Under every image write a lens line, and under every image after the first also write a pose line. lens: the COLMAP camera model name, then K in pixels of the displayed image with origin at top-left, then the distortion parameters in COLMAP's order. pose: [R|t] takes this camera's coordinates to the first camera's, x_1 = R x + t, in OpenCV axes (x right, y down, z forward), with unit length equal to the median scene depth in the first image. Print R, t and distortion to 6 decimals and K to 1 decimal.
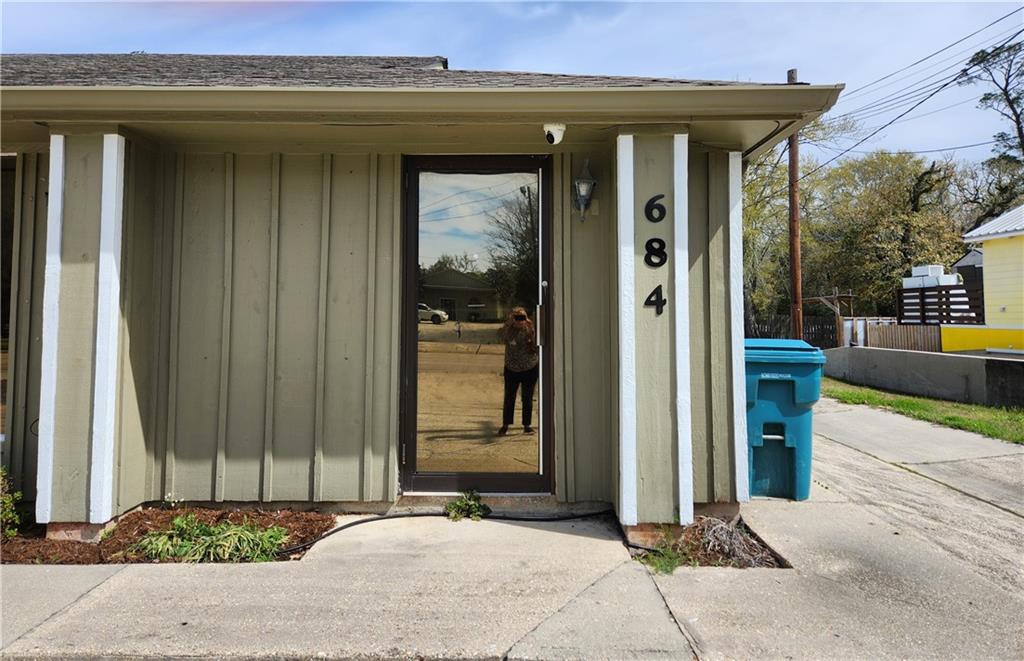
lens RADIAL K [[699.2, 0, 513.5], [0, 699.2, 276.3], [0, 0, 1]] dist [0.006822, -0.000721]
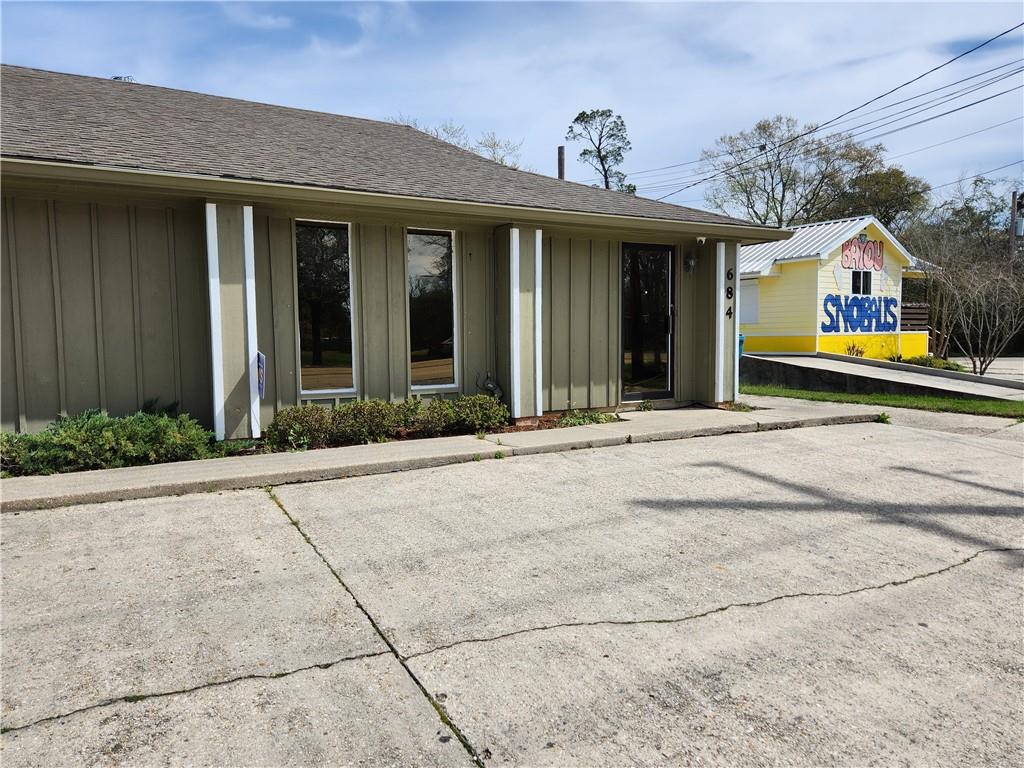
lens RADIAL K [[690.9, 0, 512.0], [0, 690.9, 384.0], [0, 0, 1]] dist [0.060674, 0.000031]
pose [[0.869021, -0.045050, 0.492720, -0.281409], [-0.016532, 0.992646, 0.119915, 0.000563], [-0.494499, -0.112354, 0.861886, -0.126573]]
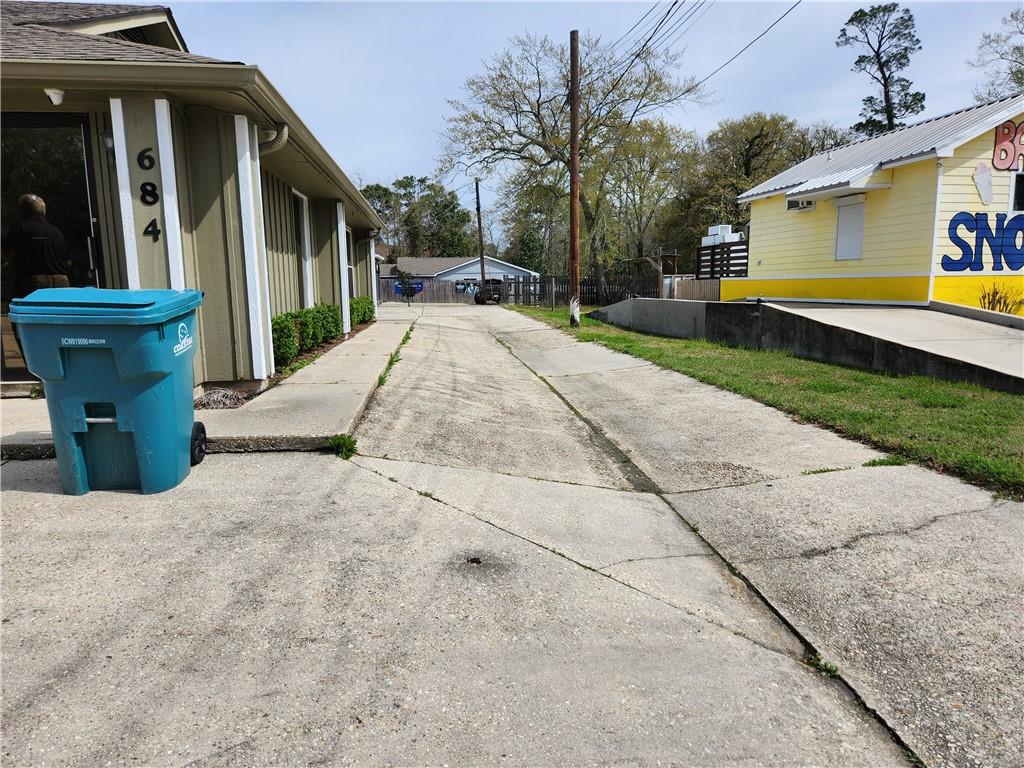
lens RADIAL K [[682.8, 0, 512.0], [0, 682.8, 384.0], [0, 0, 1]] dist [0.068179, -0.065950]
pose [[0.990886, -0.032523, 0.130719, 0.119095], [0.005486, 0.979355, 0.202075, 0.009827], [-0.134592, -0.199516, 0.970607, -0.075697]]
